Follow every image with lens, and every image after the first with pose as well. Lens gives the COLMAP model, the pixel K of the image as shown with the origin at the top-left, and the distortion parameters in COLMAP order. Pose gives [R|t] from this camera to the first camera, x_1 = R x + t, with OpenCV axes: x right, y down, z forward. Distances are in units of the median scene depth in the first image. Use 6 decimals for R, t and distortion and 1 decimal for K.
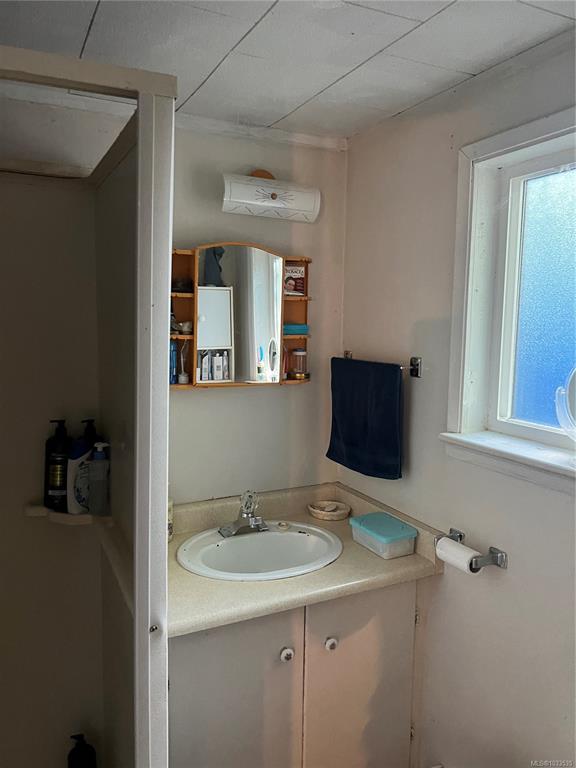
lens RADIAL K [[581.2, 0, 290.1], [0, 581.2, 387.2], [0, 0, 1]] dist [0.065008, -0.083081]
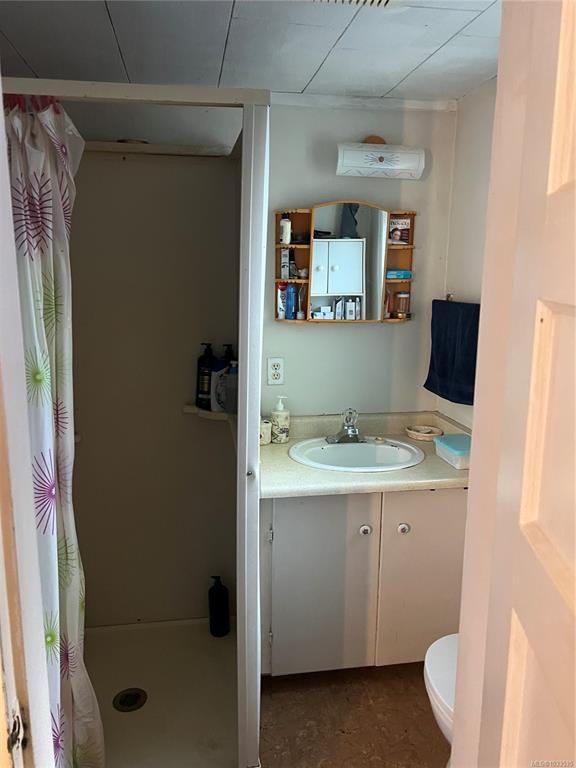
lens RADIAL K [[581.2, 0, 284.6], [0, 581.2, 381.0], [0, 0, 1]] dist [0.065008, -0.083081]
pose [[0.956461, 0.049280, -0.287670, 0.148825], [-0.029840, 0.996989, 0.071577, 0.038379], [0.290331, -0.059877, 0.955051, -0.206506]]
